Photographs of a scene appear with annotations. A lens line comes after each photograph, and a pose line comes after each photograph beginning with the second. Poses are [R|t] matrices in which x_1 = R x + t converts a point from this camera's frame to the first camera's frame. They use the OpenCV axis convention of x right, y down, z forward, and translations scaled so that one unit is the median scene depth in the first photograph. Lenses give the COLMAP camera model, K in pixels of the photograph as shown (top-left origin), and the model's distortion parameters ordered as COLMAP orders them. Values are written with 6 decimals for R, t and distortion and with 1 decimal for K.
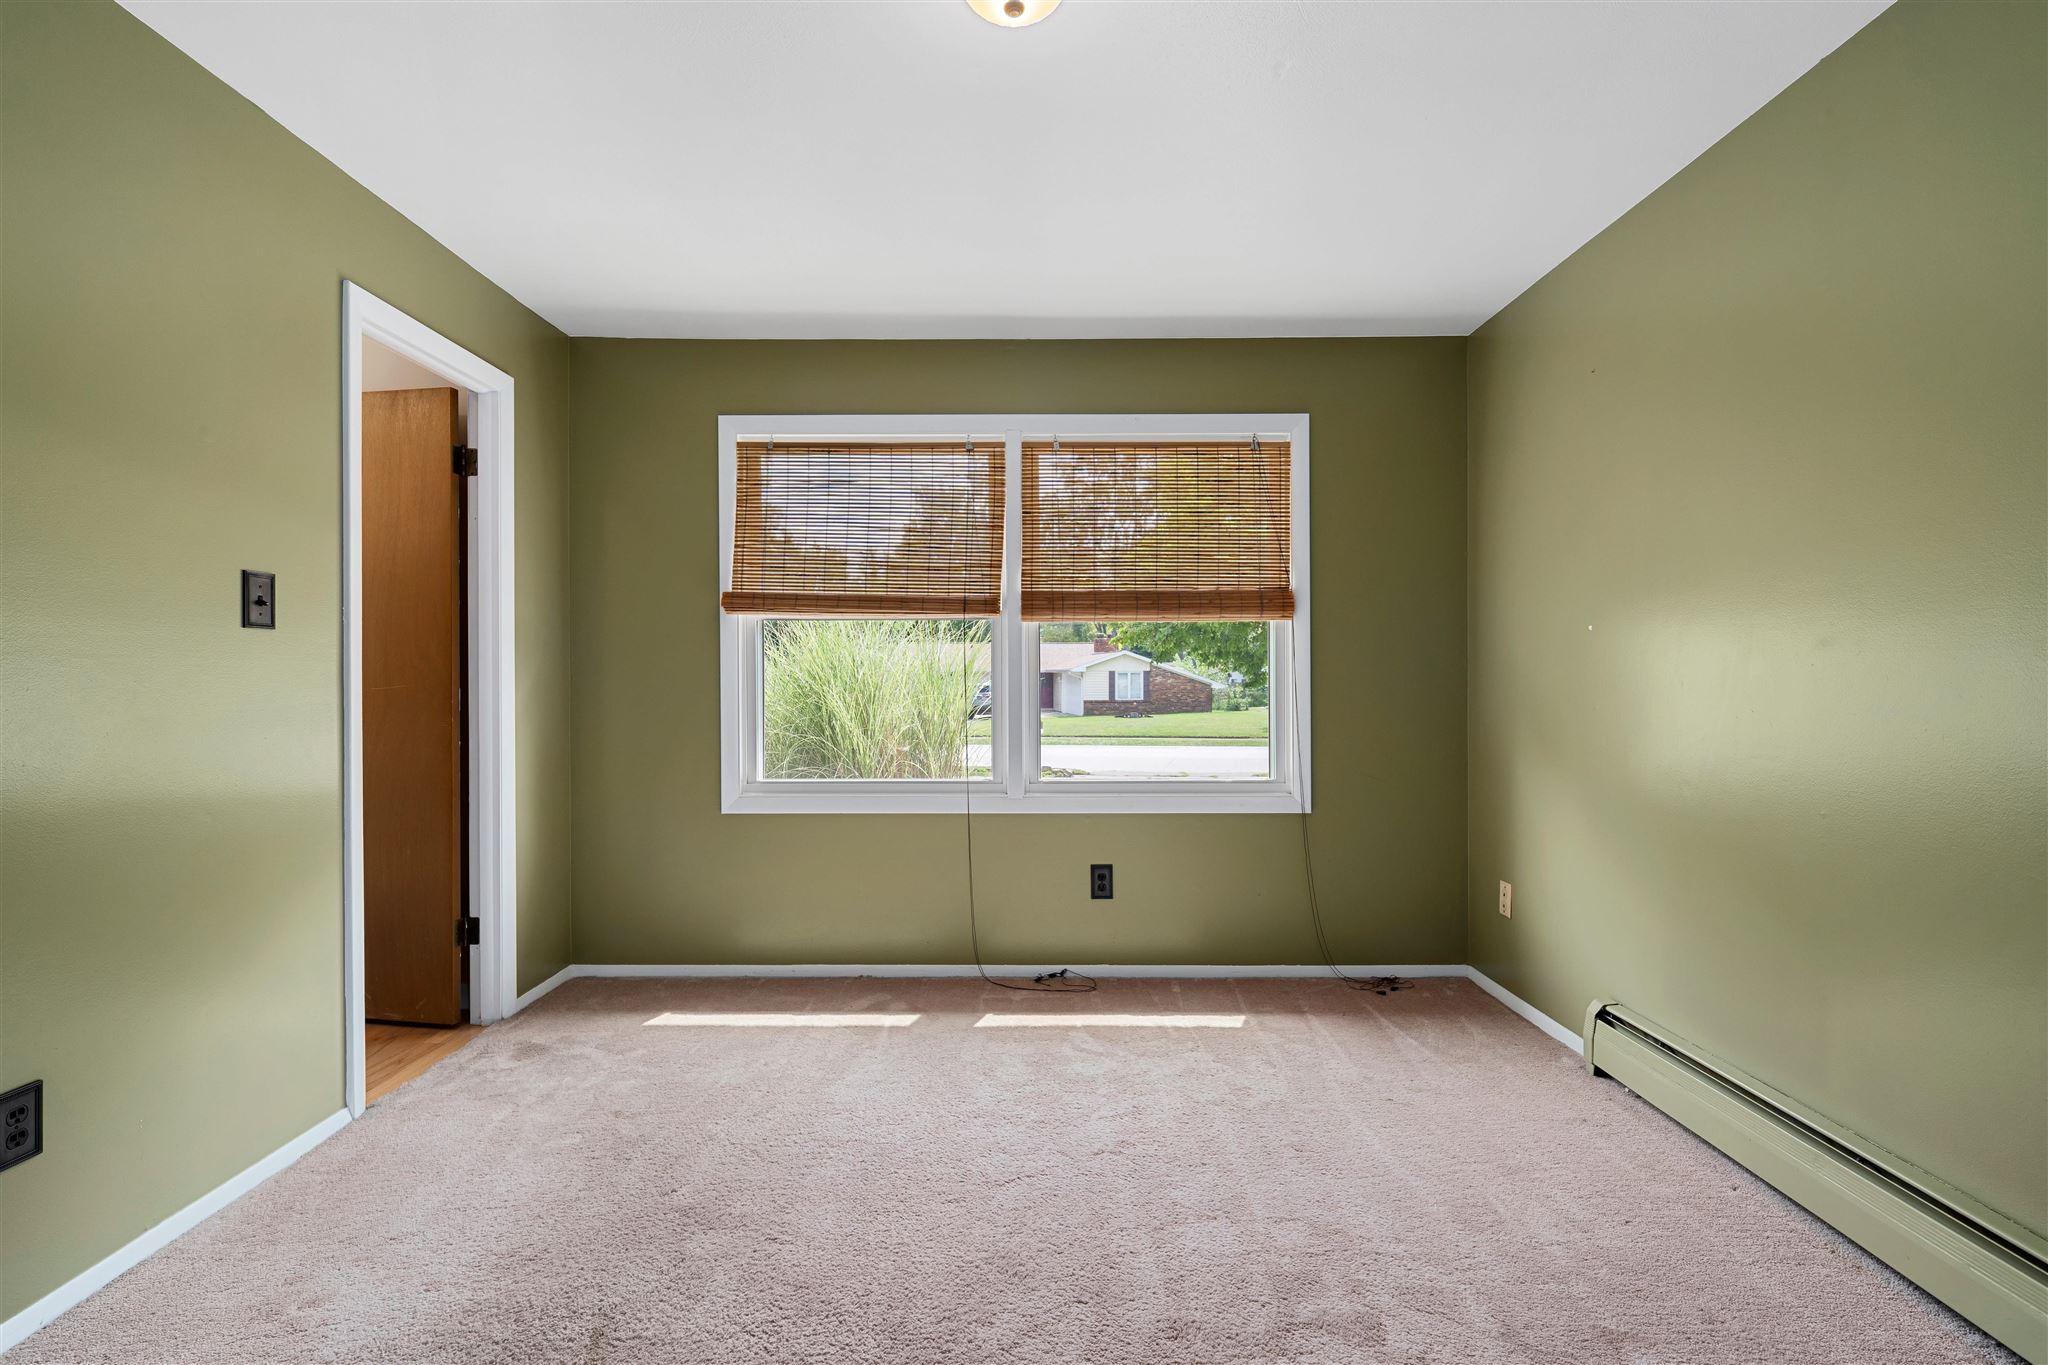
lens RADIAL K [[921.7, 0, 1021.0], [0, 921.7, 670.7], [0, 0, 1]] dist [0.000882, 0.000112]
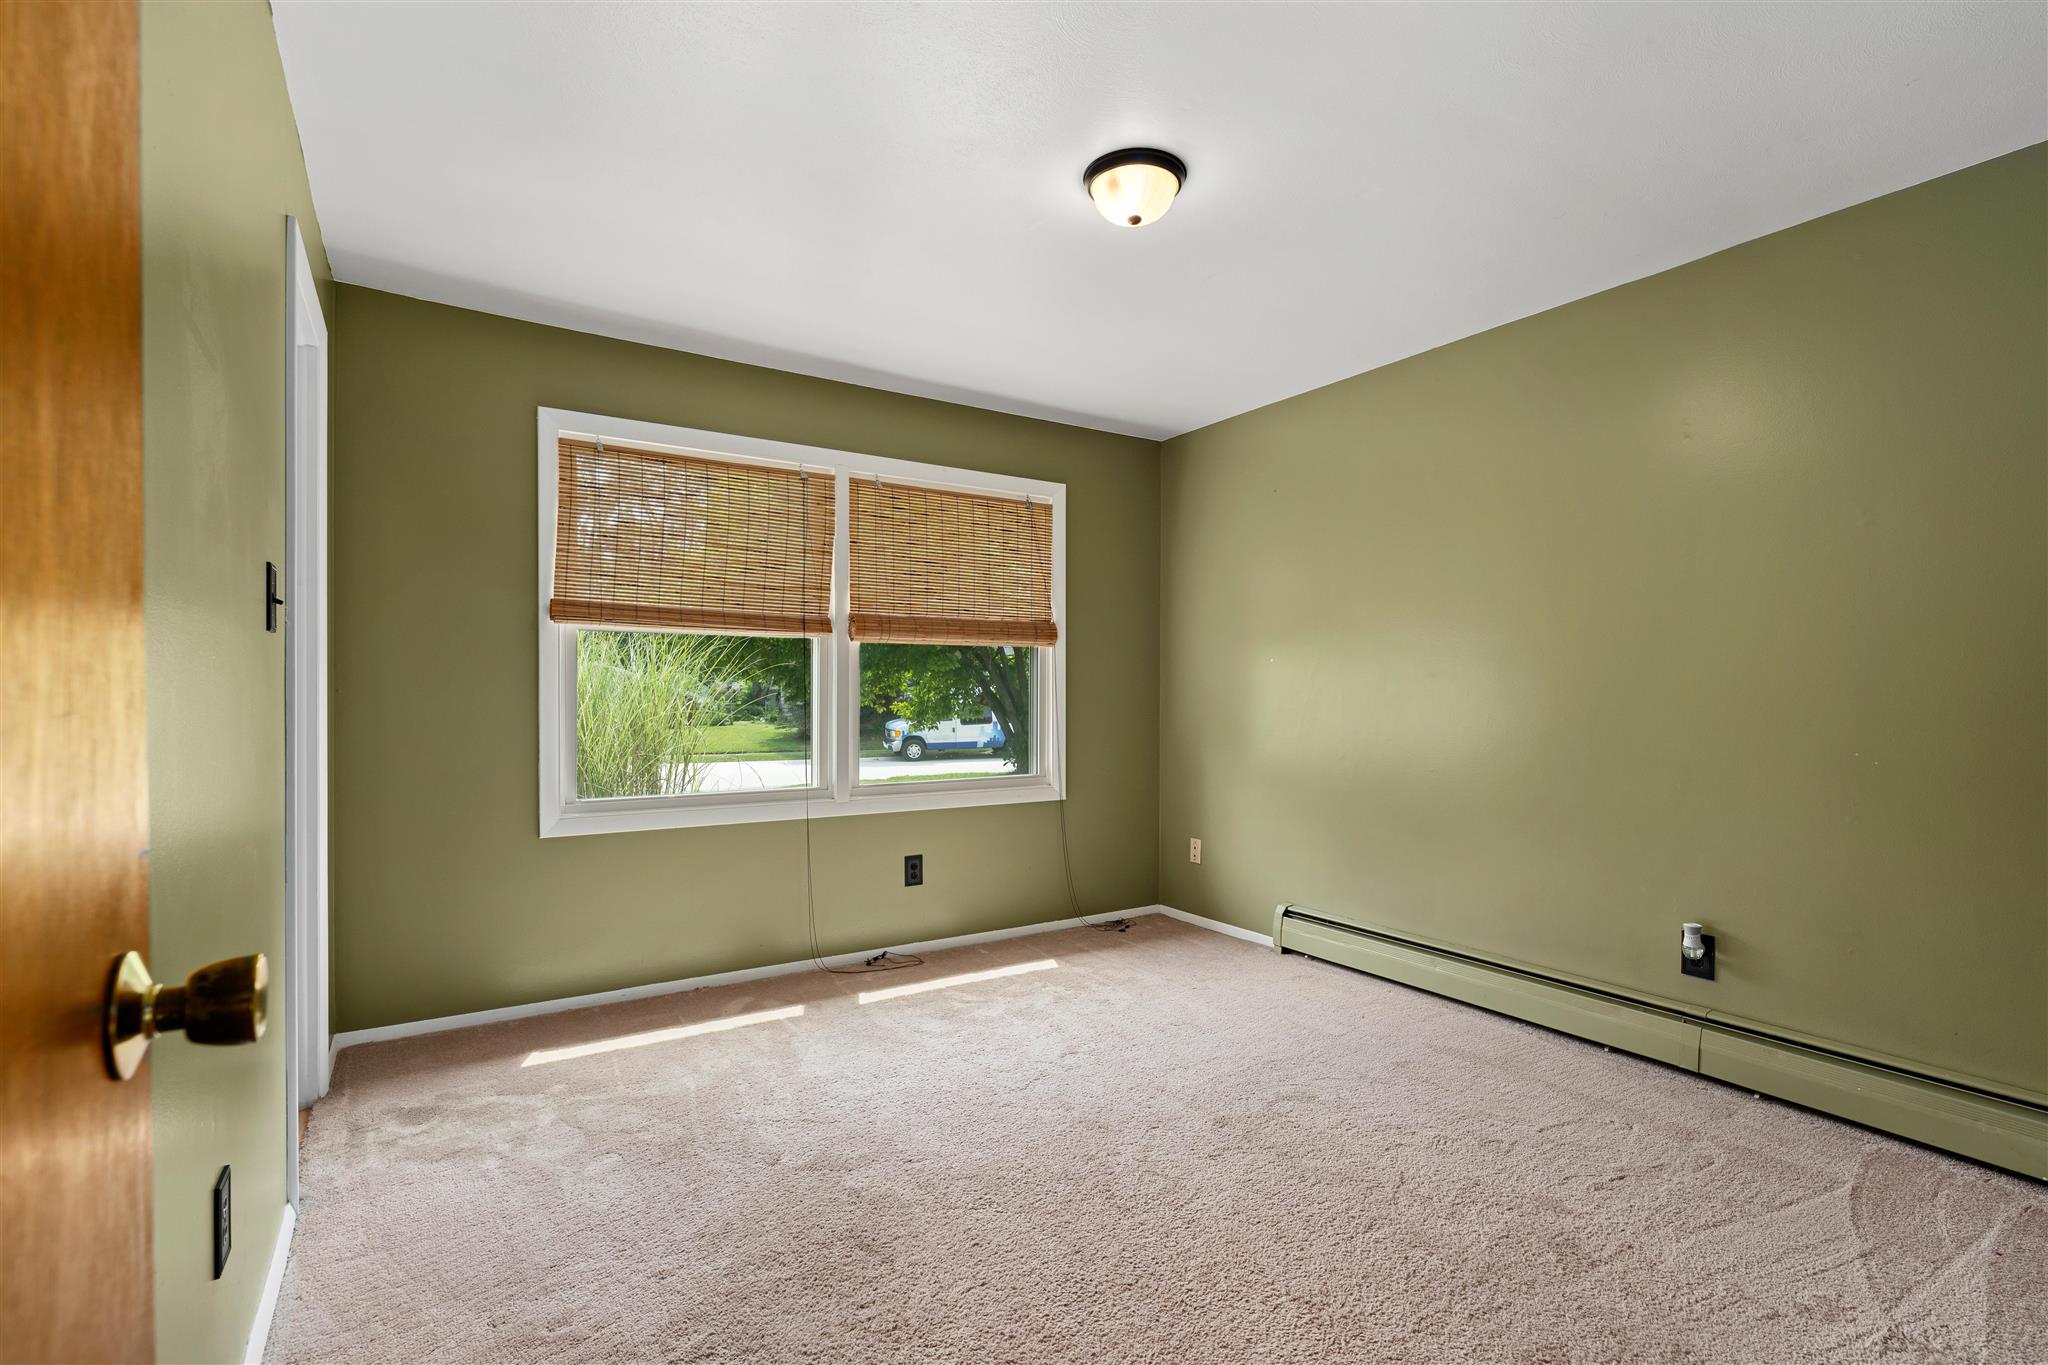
lens RADIAL K [[942.5, 0, 1029.1], [0, 942.5, 685.8], [0, 0, 1]] dist [0.000564, -0.000161]
pose [[0.838207, 0.006363, 0.545316, -0.439426], [-0.007105, 0.999974, -0.000749, -0.000665], [-0.545307, -0.003247, 0.838230, -0.059450]]
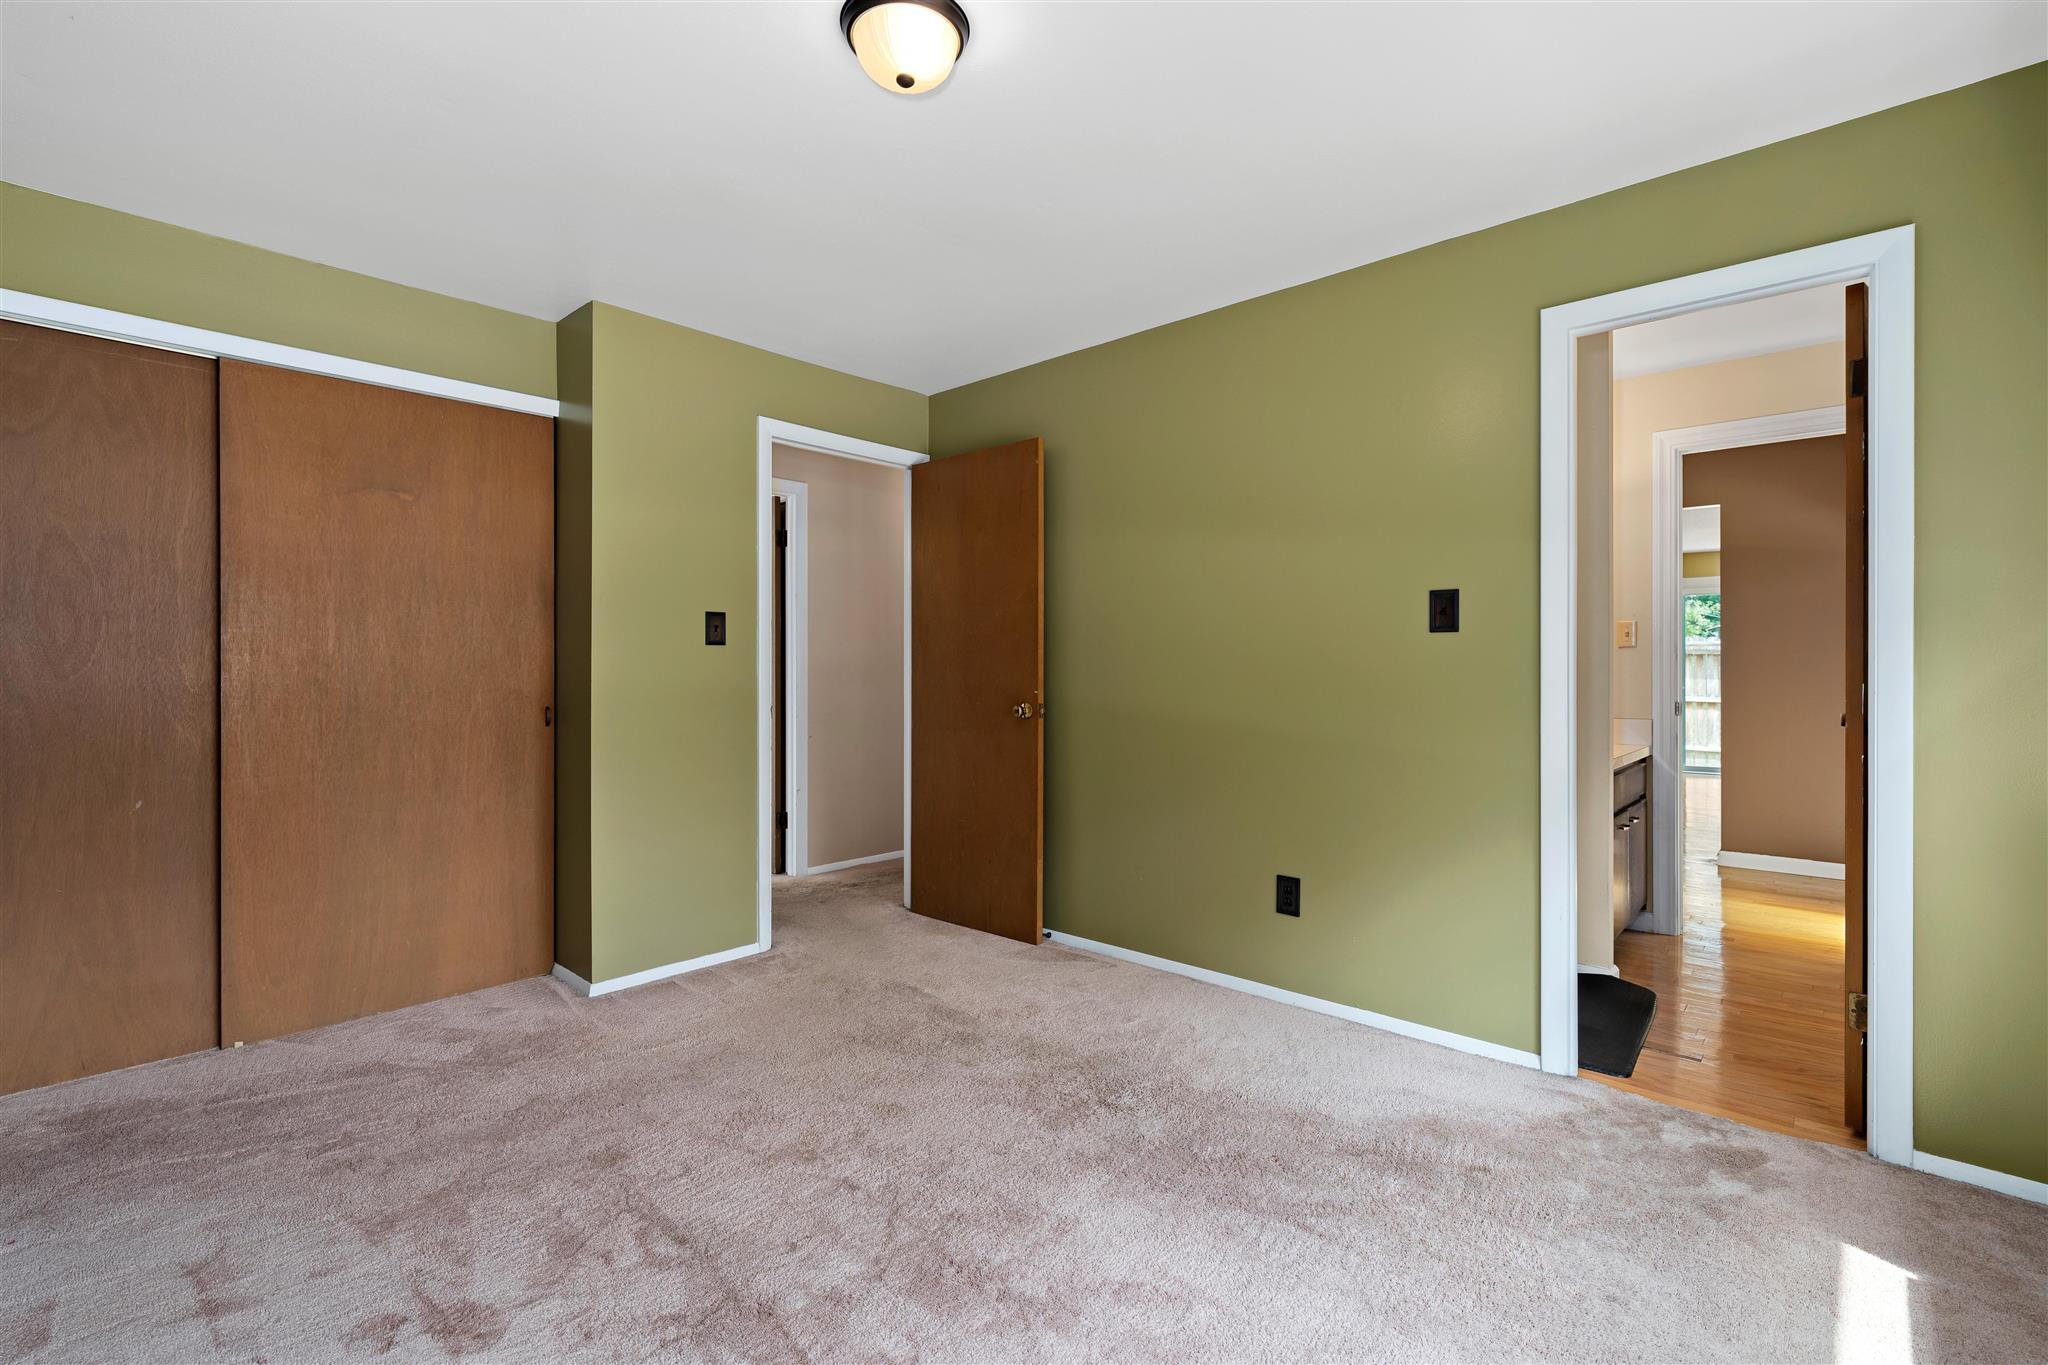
lens RADIAL K [[921.7, 0, 1021.0], [0, 921.7, 670.7], [0, 0, 1]] dist [0.000882, 0.000112]
pose [[-0.665974, 0.005386, -0.745956, 0.348030], [0.004623, 0.999985, 0.003093, 0.003481], [0.745961, -0.001389, -0.665988, 0.878275]]
